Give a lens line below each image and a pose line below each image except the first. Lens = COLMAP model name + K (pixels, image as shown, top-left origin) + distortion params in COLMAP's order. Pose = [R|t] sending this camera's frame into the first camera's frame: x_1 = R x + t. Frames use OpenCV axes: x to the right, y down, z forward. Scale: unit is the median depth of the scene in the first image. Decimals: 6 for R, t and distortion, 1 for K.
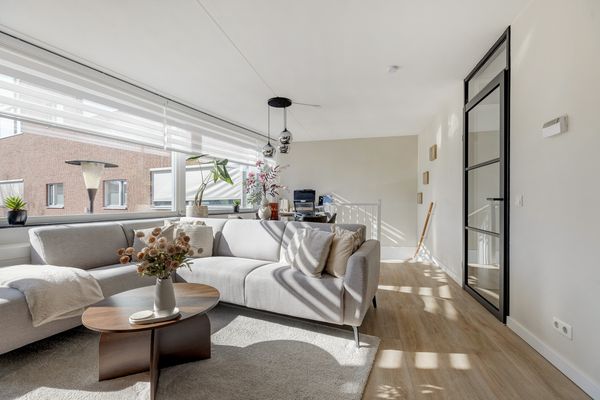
lens RADIAL K [[271.0, 0, 300.2], [0, 271.0, 202.7], [0, 0, 1]] dist [0.015686, 0.000016]
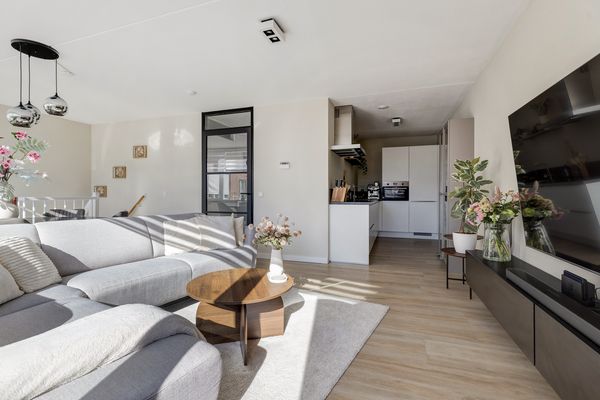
lens RADIAL K [[281.6, 0, 297.4], [0, 281.6, 193.8], [0, 0, 1]] dist [-0.001019, 0.000002]
pose [[0.096251, 0.002883, 0.995353, -0.871953], [0.003698, 0.999988, -0.003254, -0.002340], [-0.995350, 0.003994, 0.096240, 0.342898]]
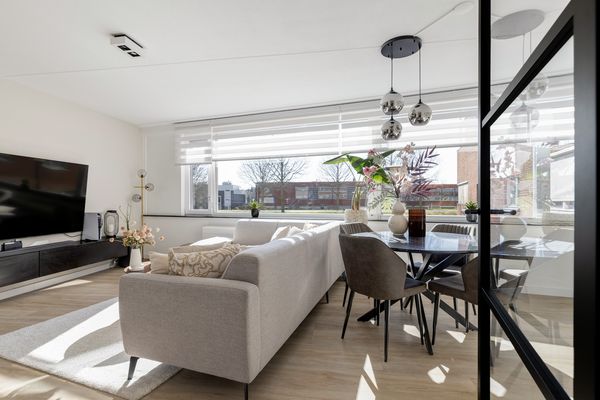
lens RADIAL K [[293.3, 0, 300.1], [0, 293.3, 204.4], [0, 0, 1]] dist [-0.000475, 0.000014]
pose [[0.084314, 0.018371, -0.996270, 0.713890], [-0.000160, 0.999830, 0.018423, -0.028288], [0.996439, -0.001394, 0.084302, 0.888288]]
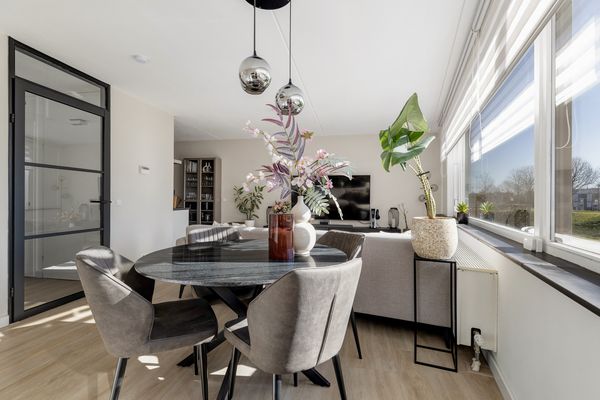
lens RADIAL K [[271.0, 0, 300.2], [0, 271.0, 202.7], [0, 0, 1]] dist [0.015686, 0.000016]
pose [[-0.998764, -0.005912, -0.049355, -0.150446], [-0.006459, 0.999919, 0.010924, -0.016781], [0.049286, 0.011230, -0.998722, 1.803512]]
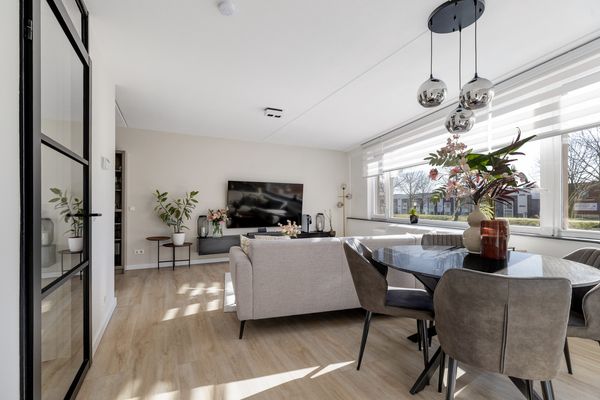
lens RADIAL K [[276.0, 0, 298.8], [0, 276.0, 207.3], [0, 0, 1]] dist [-0.002158, -0.000132]
pose [[-0.769980, 0.005578, -0.638043, 0.578682], [0.000767, 0.999969, 0.007818, -0.031171], [0.638067, 0.005530, -0.769961, 1.502438]]
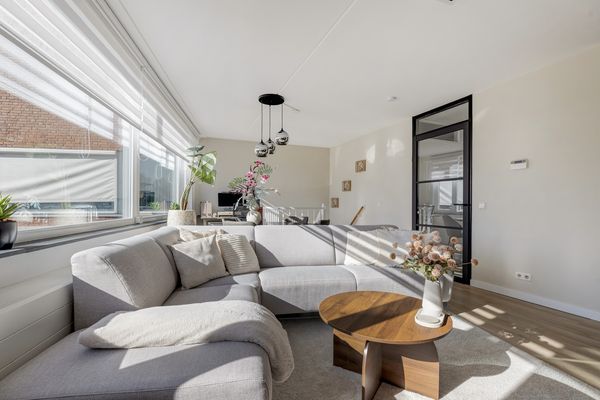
lens RADIAL K [[281.2, 0, 297.8], [0, 281.2, 206.0], [0, 0, 1]] dist [-0.001988, -0.000627]
pose [[0.809644, 0.001756, 0.586919, -0.694604], [-0.001855, 0.999998, -0.000434, -0.001969], [-0.586919, -0.000737, 0.809645, 0.199916]]
